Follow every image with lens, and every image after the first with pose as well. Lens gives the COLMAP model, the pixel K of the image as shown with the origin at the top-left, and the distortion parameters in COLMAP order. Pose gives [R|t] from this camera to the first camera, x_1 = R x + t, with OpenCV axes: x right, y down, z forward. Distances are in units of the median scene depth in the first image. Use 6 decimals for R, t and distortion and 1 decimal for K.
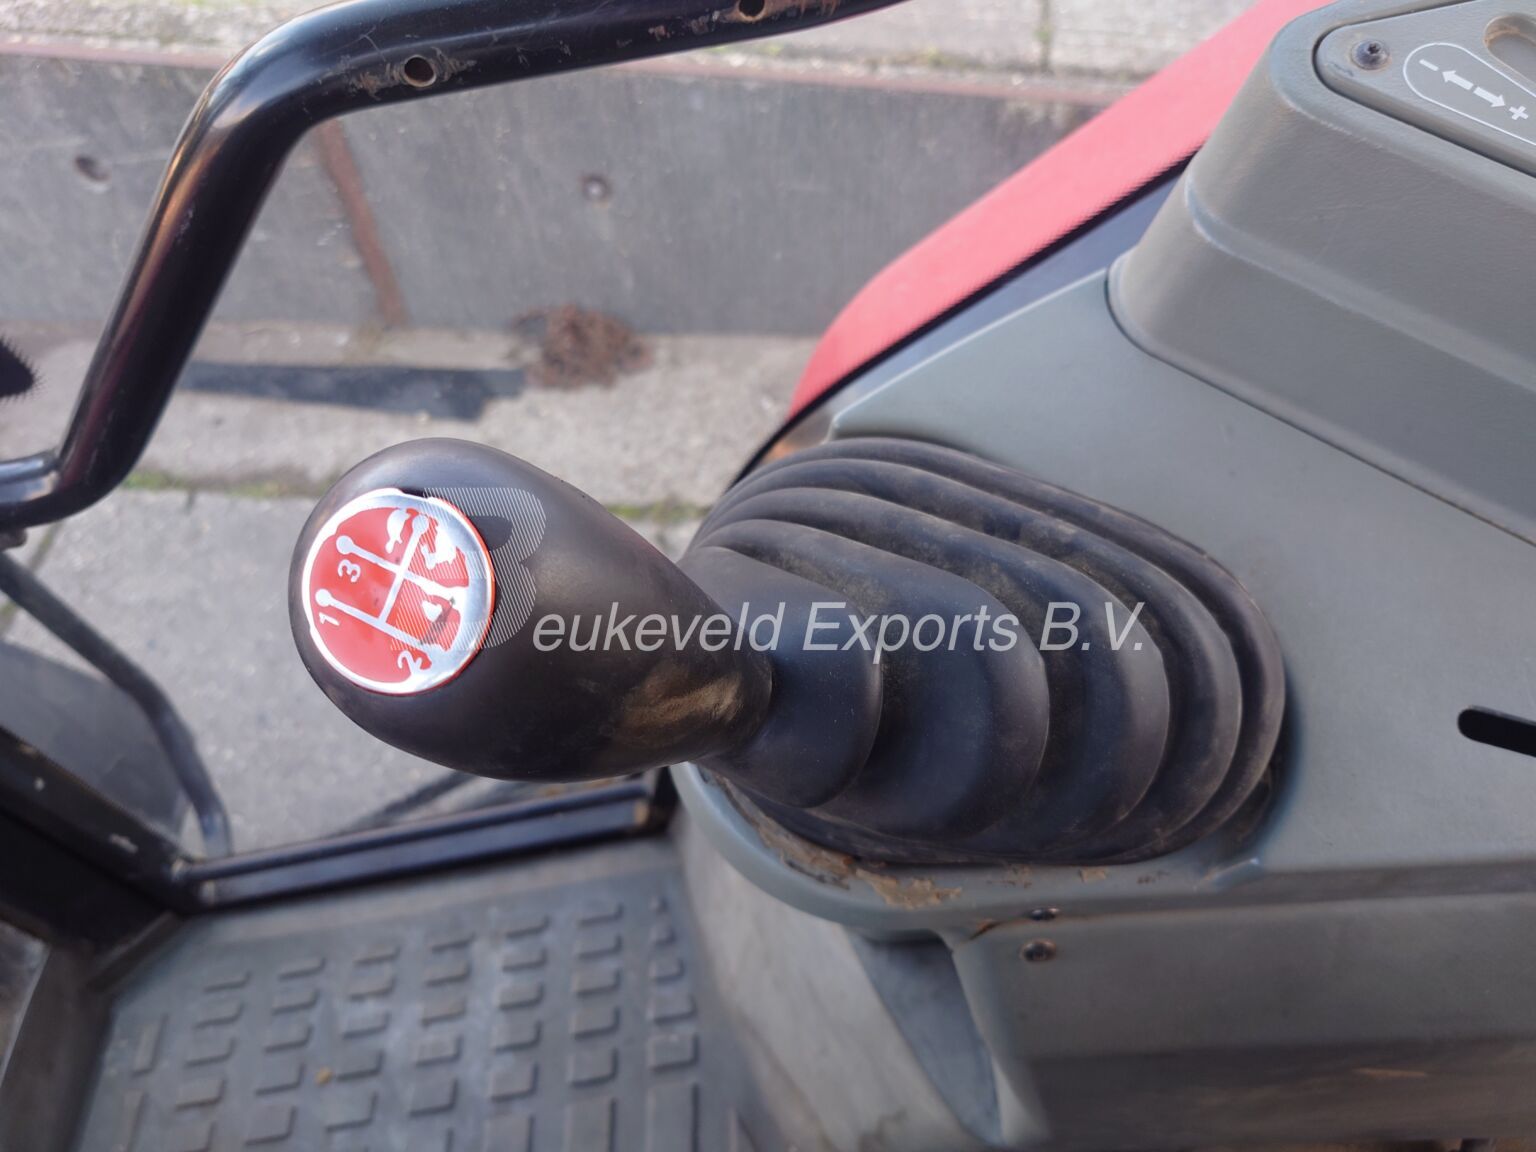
lens RADIAL K [[1151.1, 0, 772.1], [0, 1151.1, 584.2], [0, 0, 1]] dist [0.019182, 0.002662]
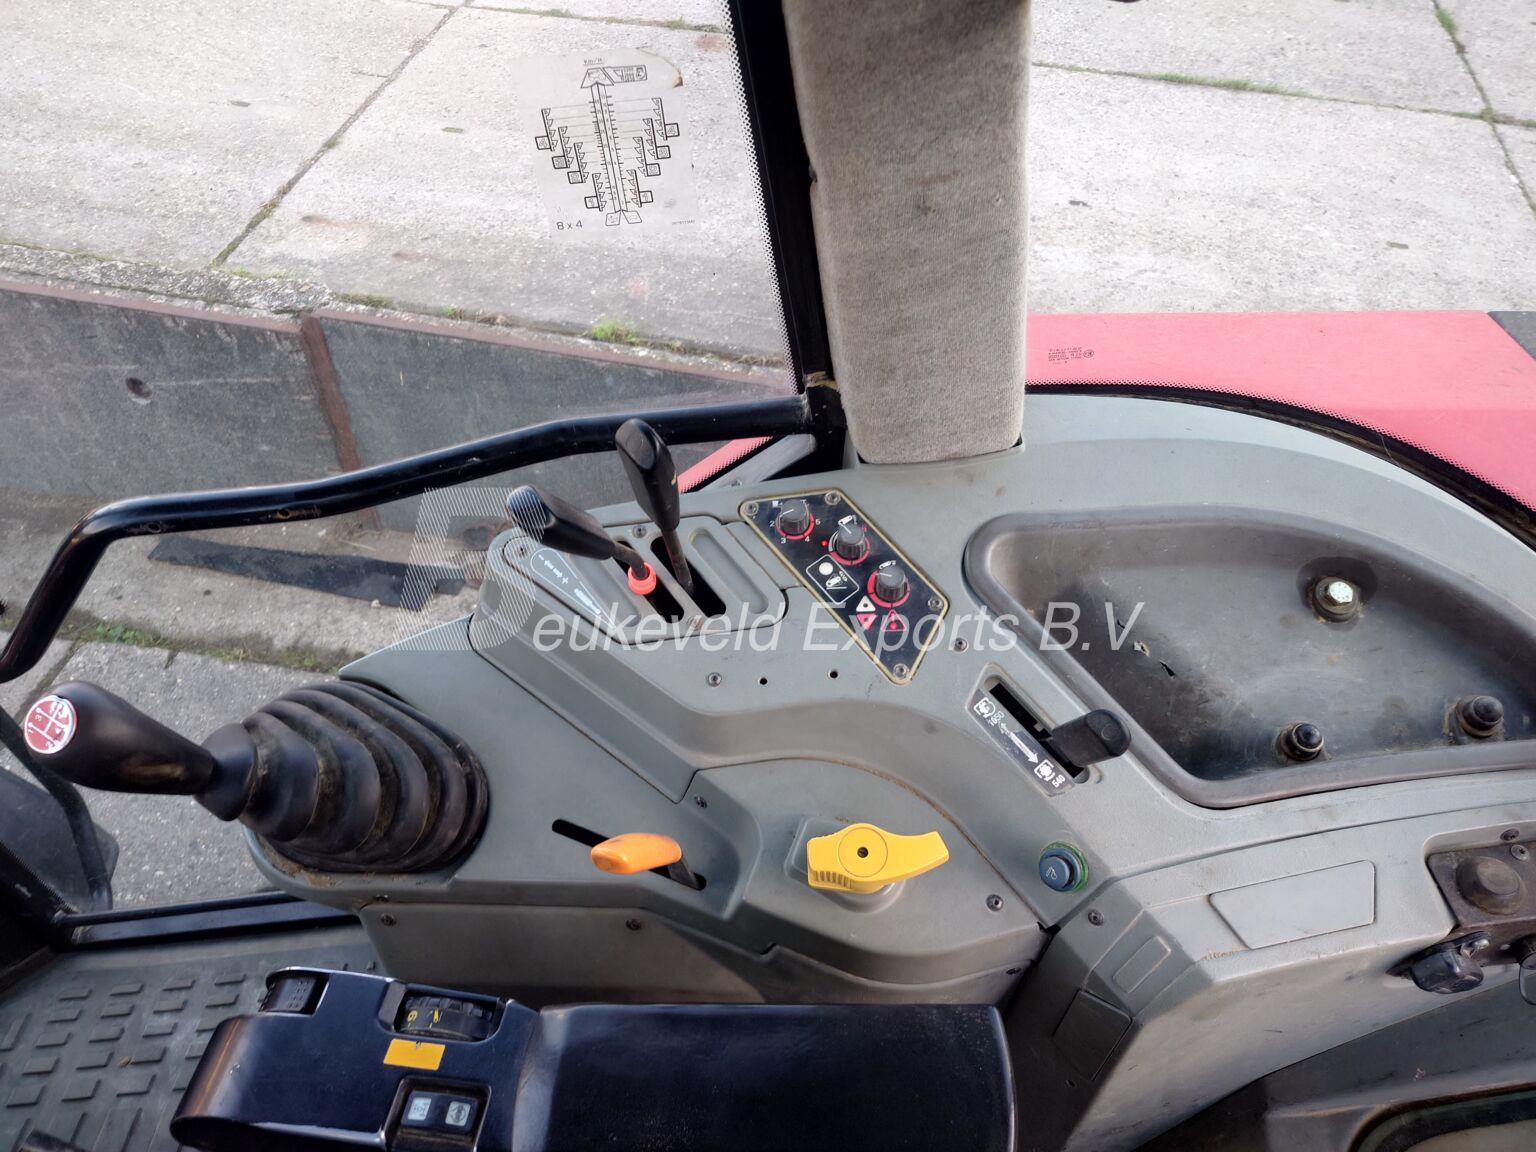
lens RADIAL K [[1151.1, 0, 772.1], [0, 1151.1, 584.2], [0, 0, 1]] dist [0.019182, 0.002662]
pose [[0.996428, 0.080735, -0.024773, 0.414628], [-0.083722, 0.982827, -0.164447, -0.003673], [0.011071, 0.165933, 0.986075, -0.547033]]
